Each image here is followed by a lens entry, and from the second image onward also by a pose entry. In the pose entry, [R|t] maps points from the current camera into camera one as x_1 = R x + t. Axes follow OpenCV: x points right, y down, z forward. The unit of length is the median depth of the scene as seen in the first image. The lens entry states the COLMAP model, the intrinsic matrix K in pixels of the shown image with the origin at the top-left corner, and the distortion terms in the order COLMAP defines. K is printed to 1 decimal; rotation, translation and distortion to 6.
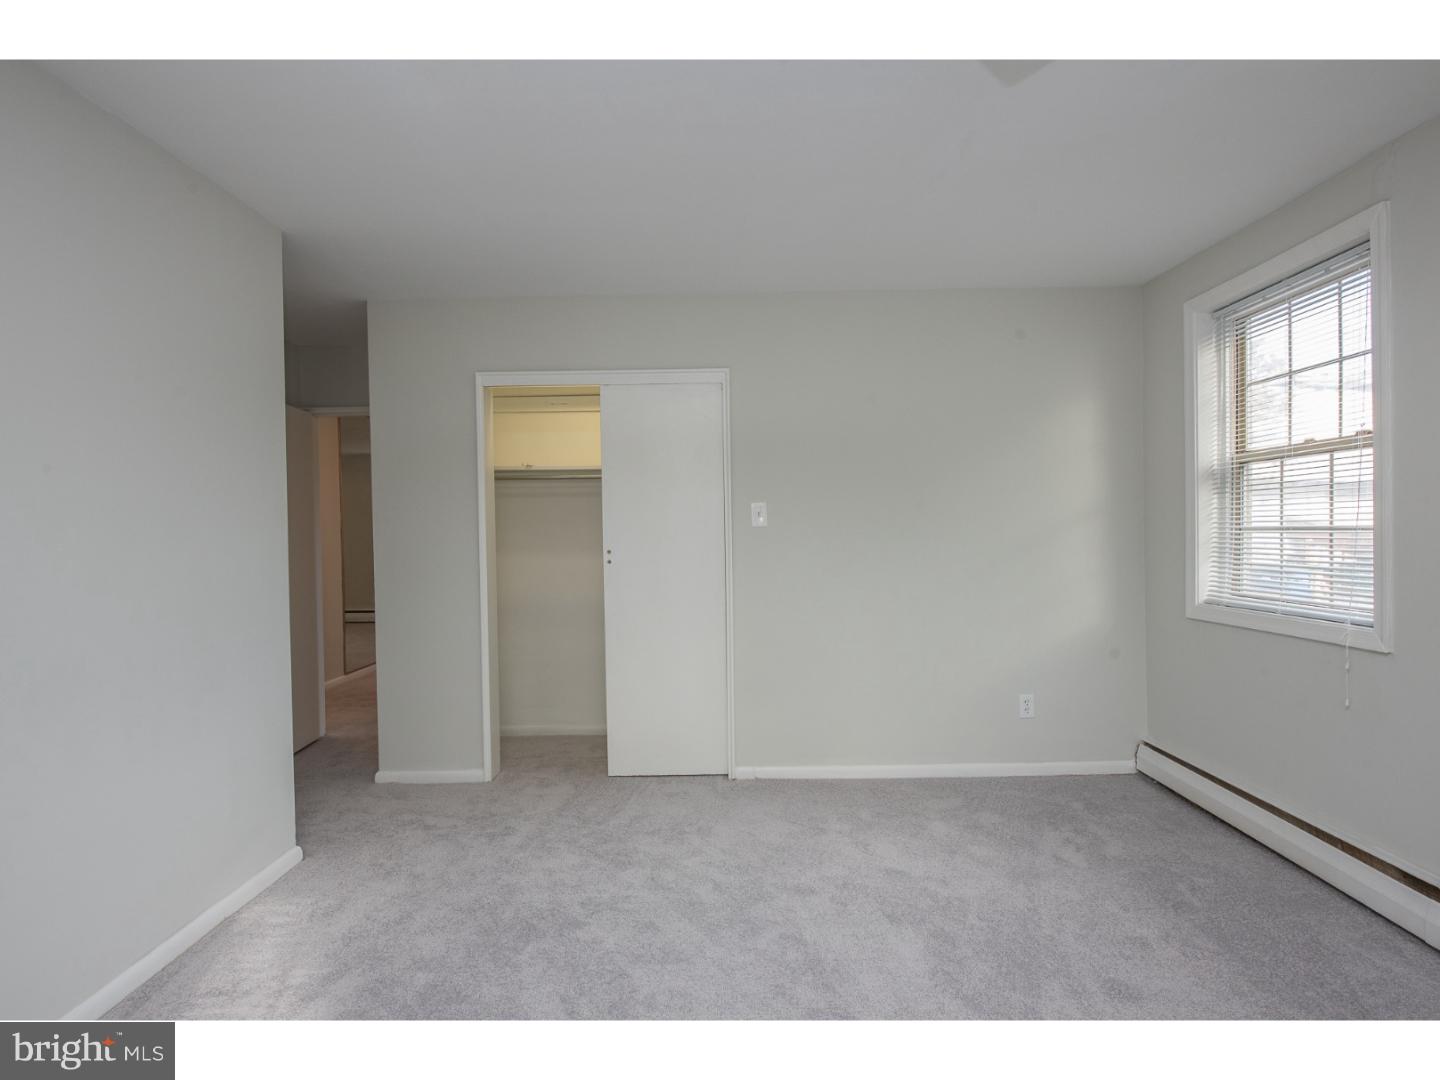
lens RADIAL K [[733.1, 0, 720.0], [0, 733.1, 540.0], [0, 0, 1]] dist [-0.001507, -0.000892]
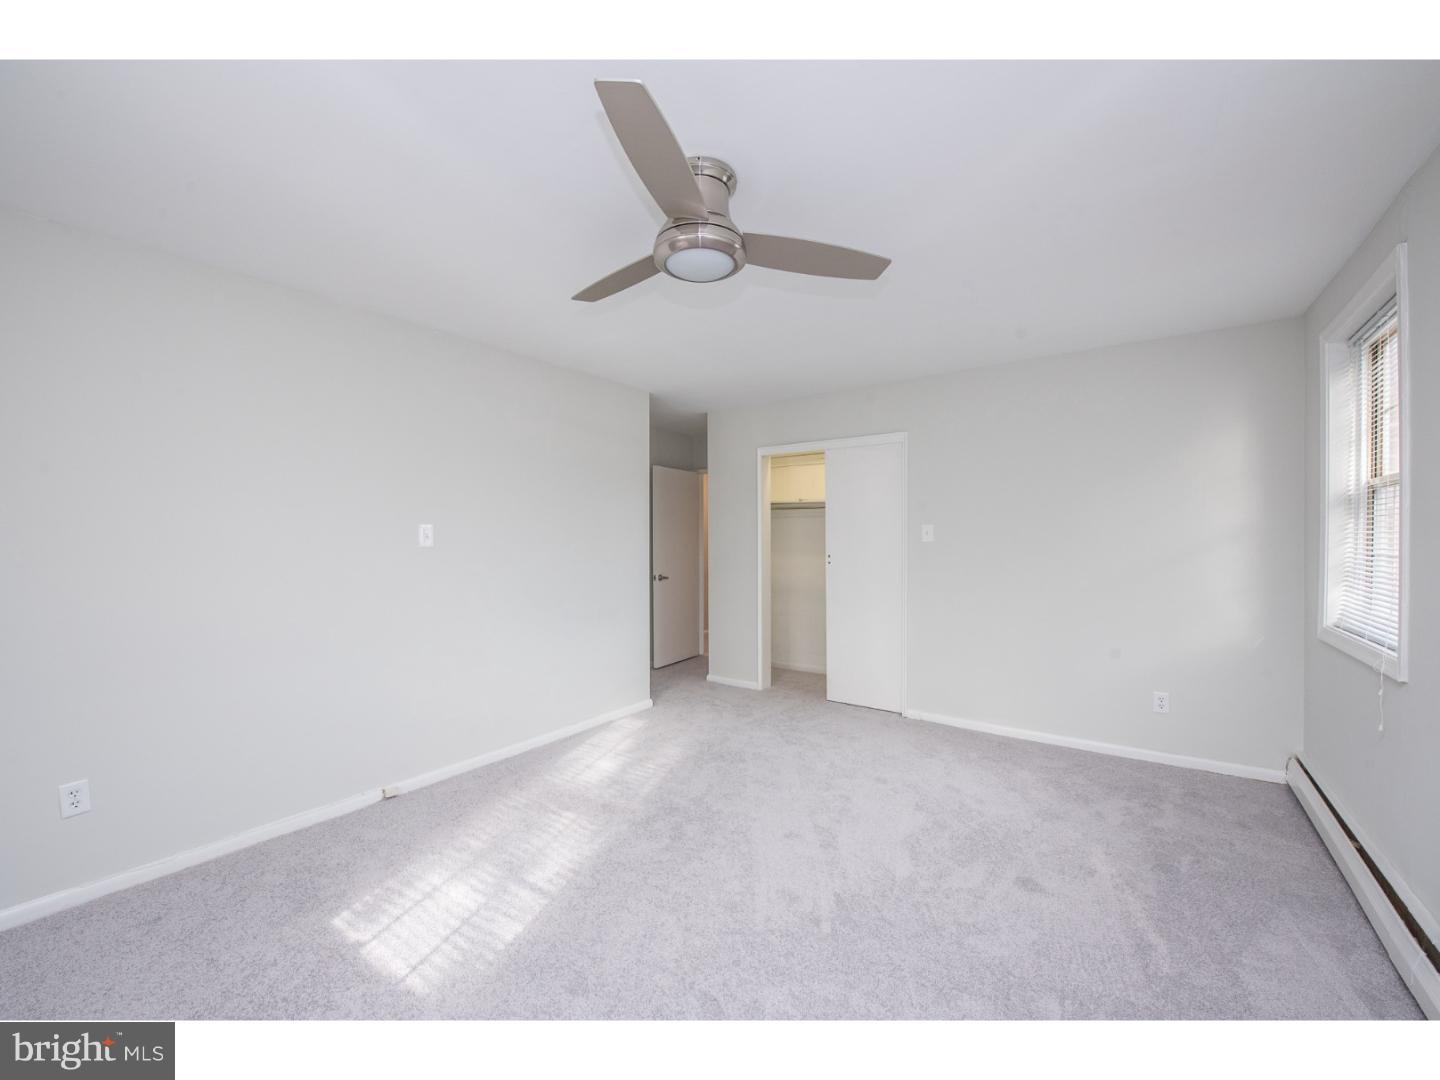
lens RADIAL K [[574.3, 0, 720.0], [0, 574.3, 540.0], [0, 0, 1]] dist [-0.013293, 0.000046]
pose [[0.810591, 0.016009, -0.585394, 0.398574], [-0.016755, 0.999851, 0.004143, -0.020541], [0.585373, 0.006450, 0.810739, -0.132328]]
